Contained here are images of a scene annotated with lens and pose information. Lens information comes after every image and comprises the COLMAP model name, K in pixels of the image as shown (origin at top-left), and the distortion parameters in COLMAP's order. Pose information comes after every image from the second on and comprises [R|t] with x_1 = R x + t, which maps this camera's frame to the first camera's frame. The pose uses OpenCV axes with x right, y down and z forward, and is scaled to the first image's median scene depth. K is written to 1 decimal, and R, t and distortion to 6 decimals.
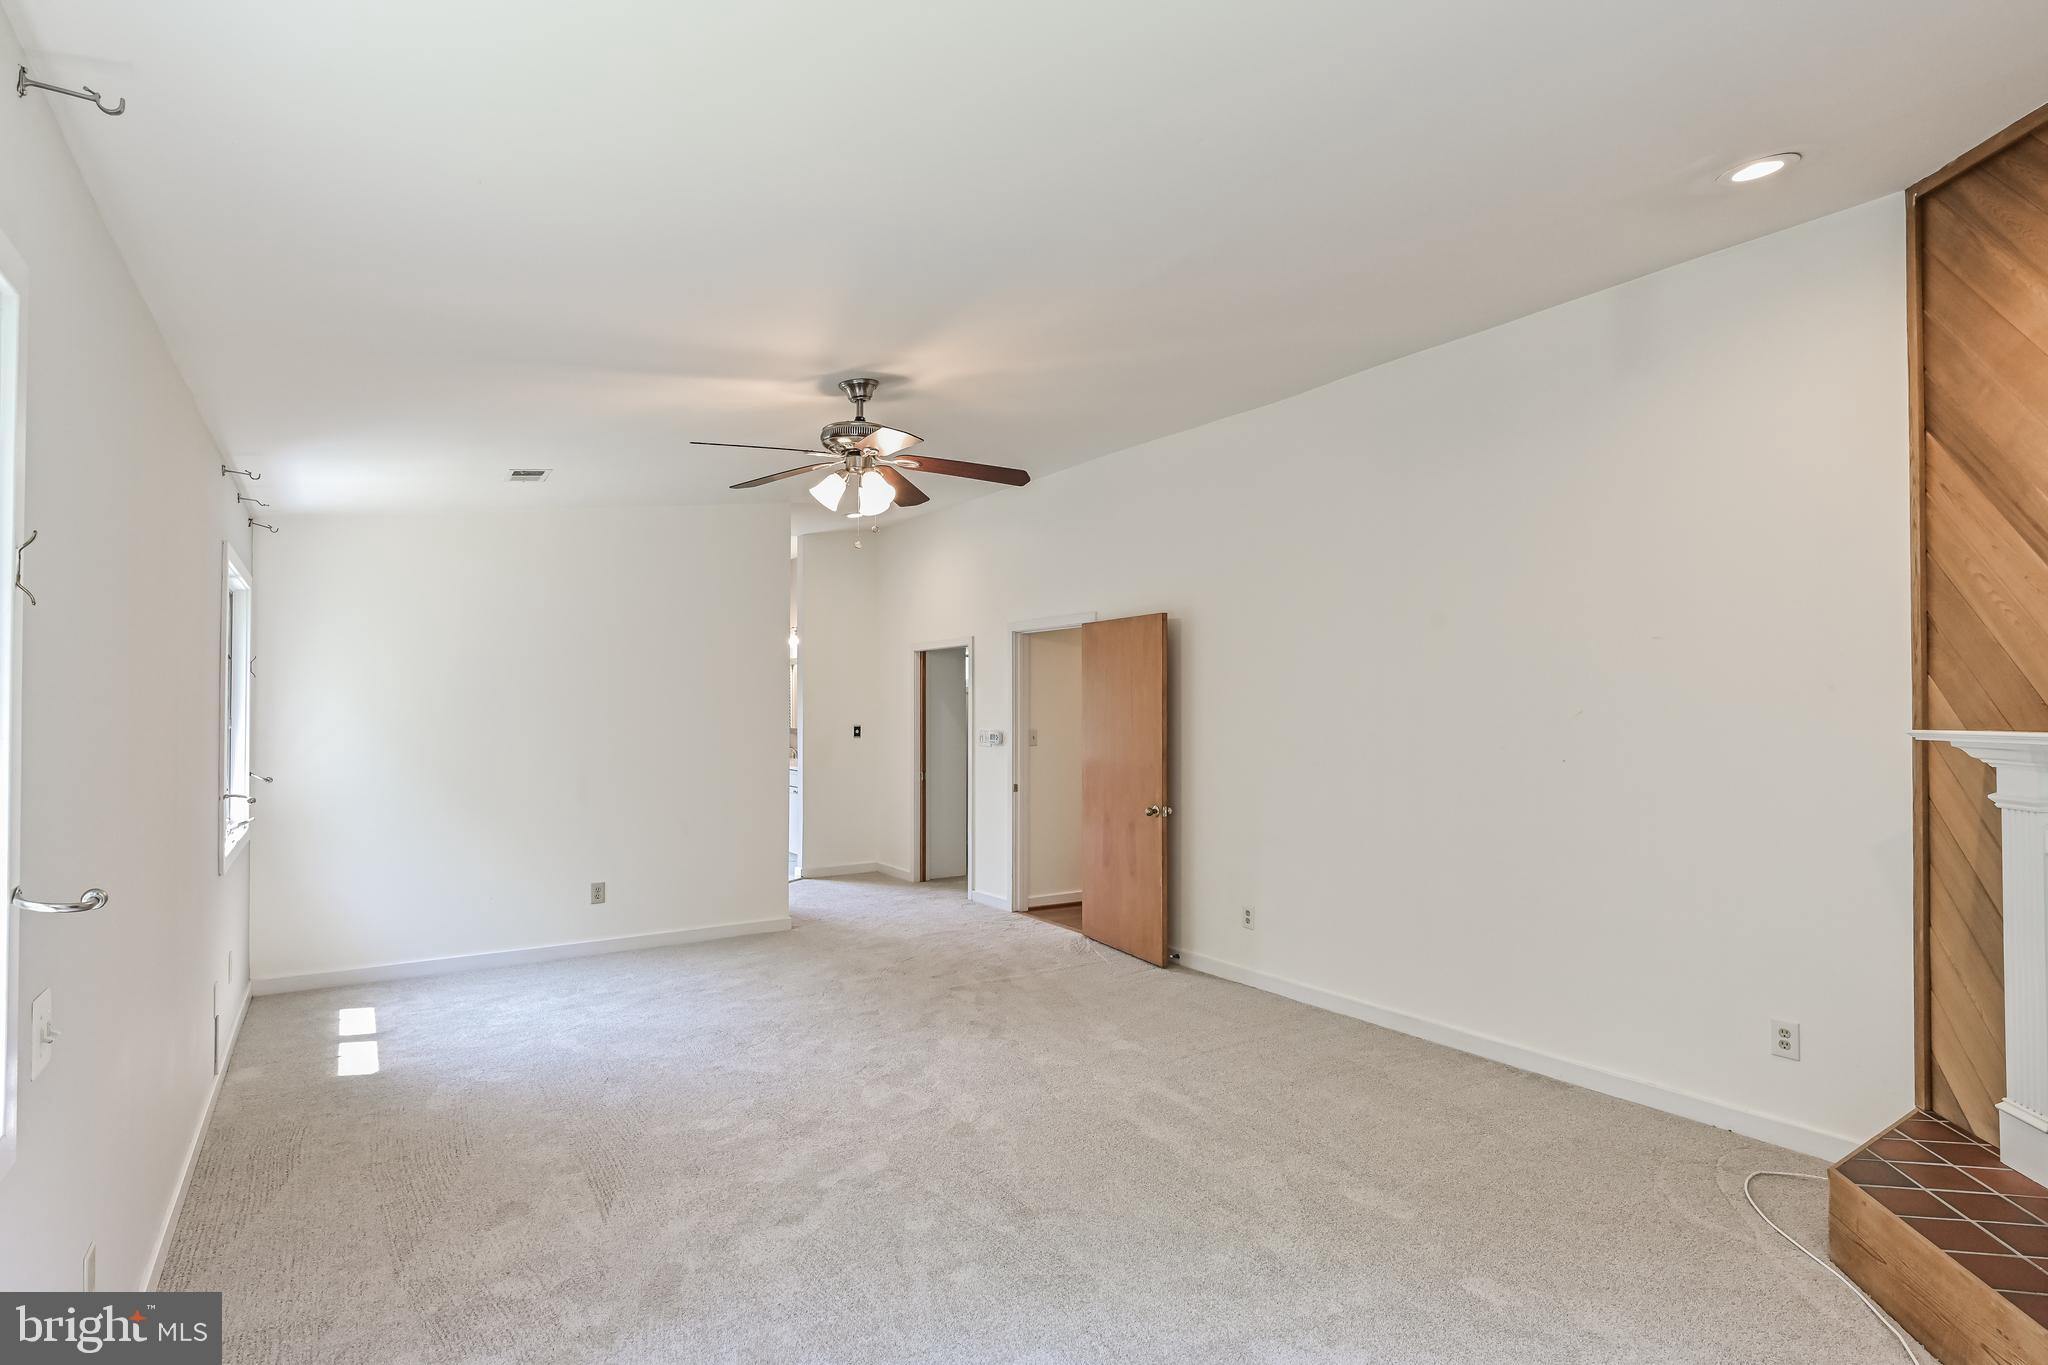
lens RADIAL K [[1012.4, 0, 1024.0], [0, 1012.4, 682.5], [0, 0, 1]] dist [-0.000875, 0.000952]
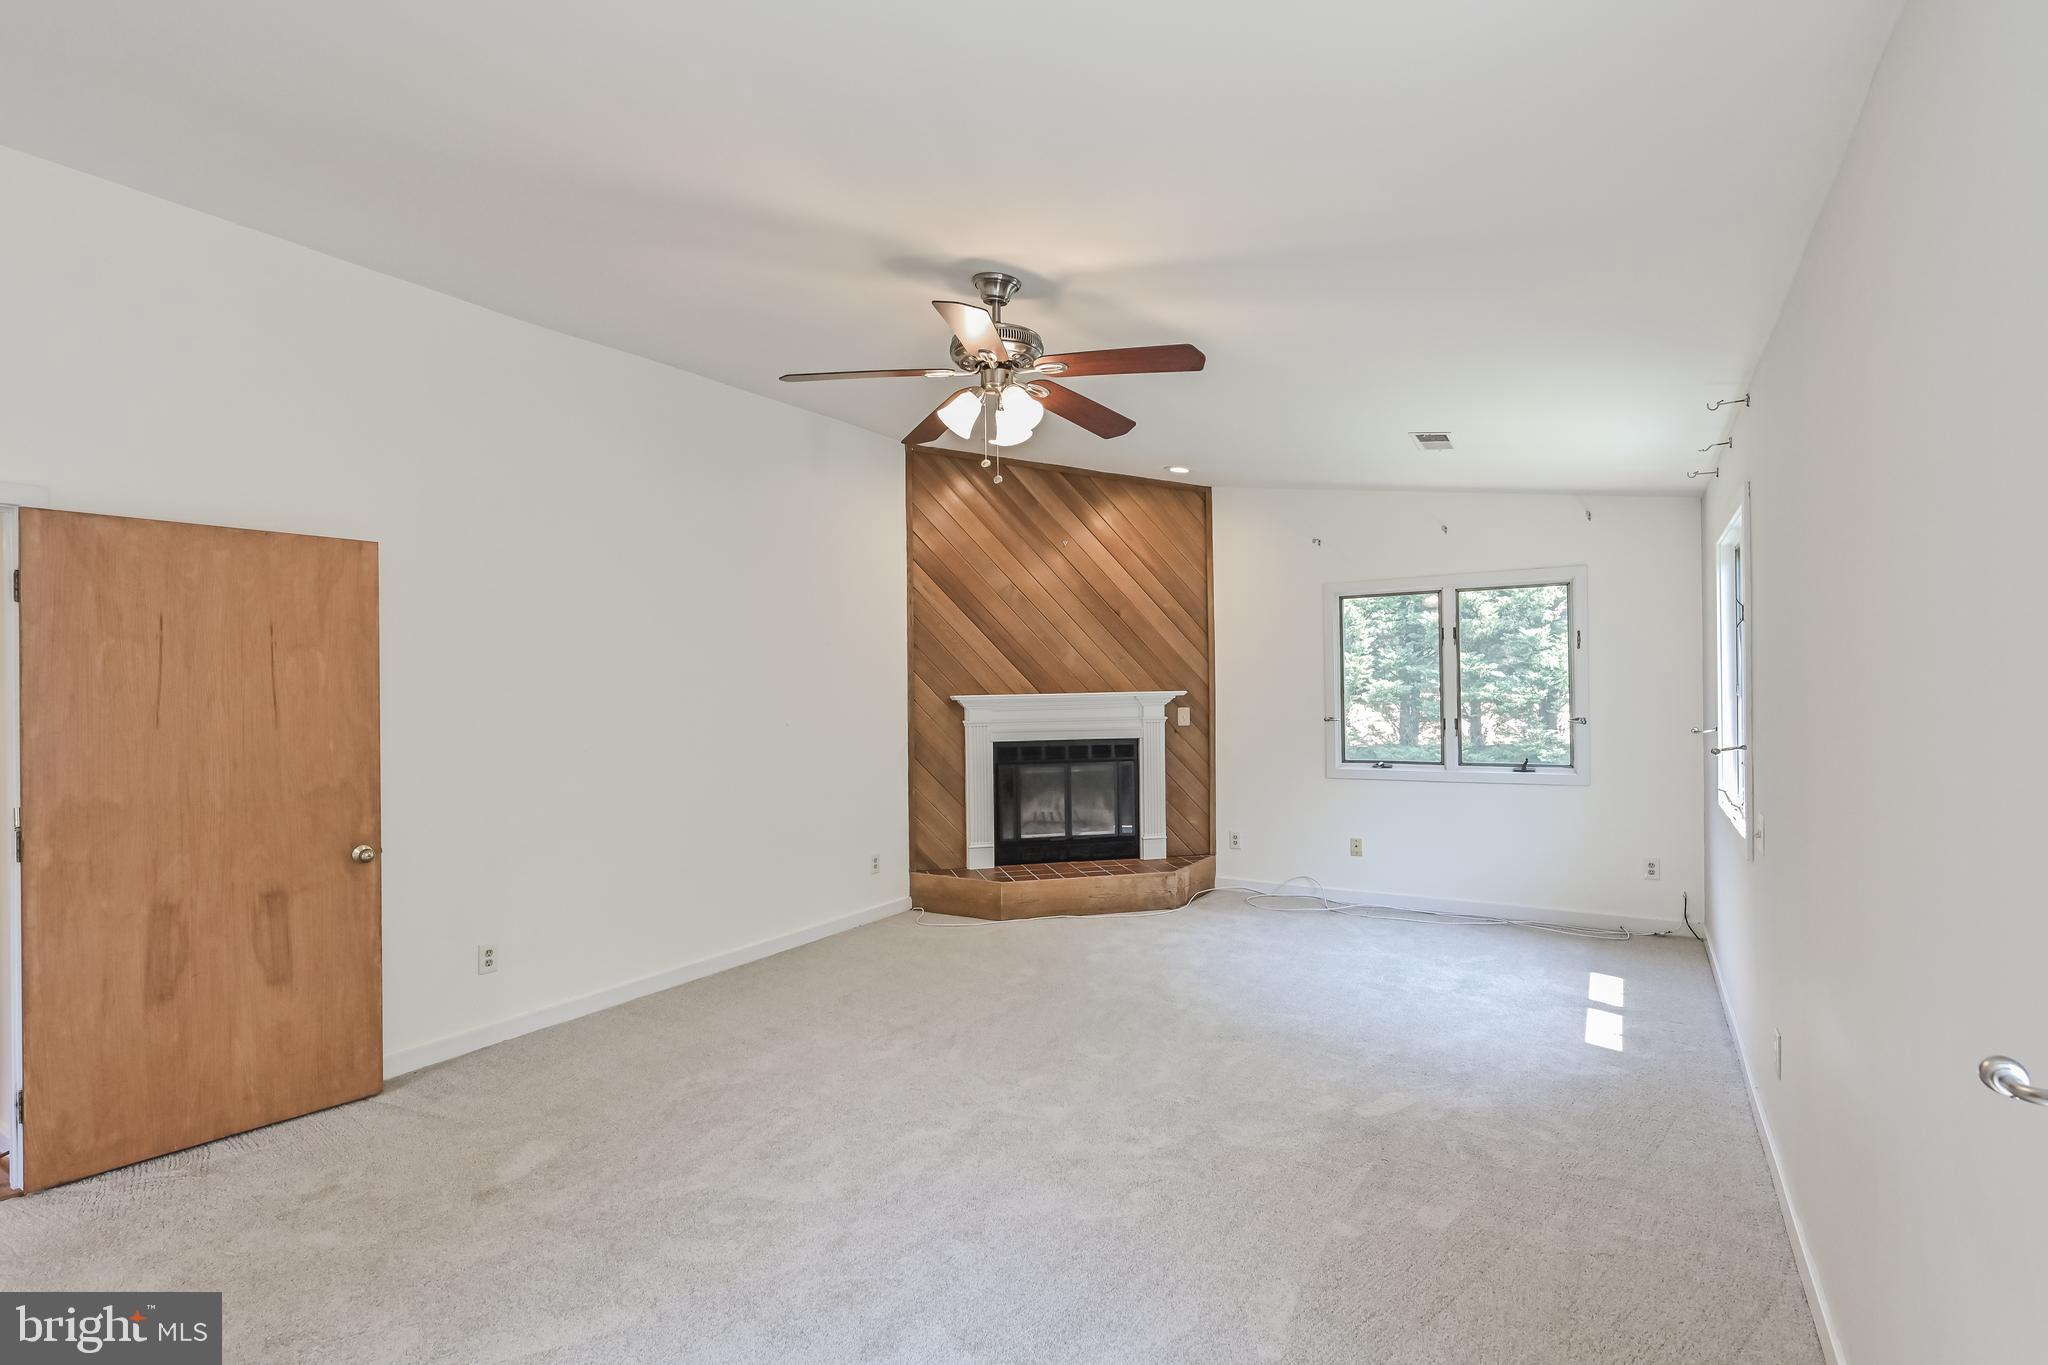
lens RADIAL K [[971.8, 0, 1024.0], [0, 971.8, 682.5], [0, 0, 1]] dist [0.000343, 0.000034]
pose [[-0.401303, 0.007622, 0.915914, -0.875643], [-0.011295, 0.999848, -0.013270, 0.033596], [-0.915876, -0.015671, -0.401155, 1.281259]]
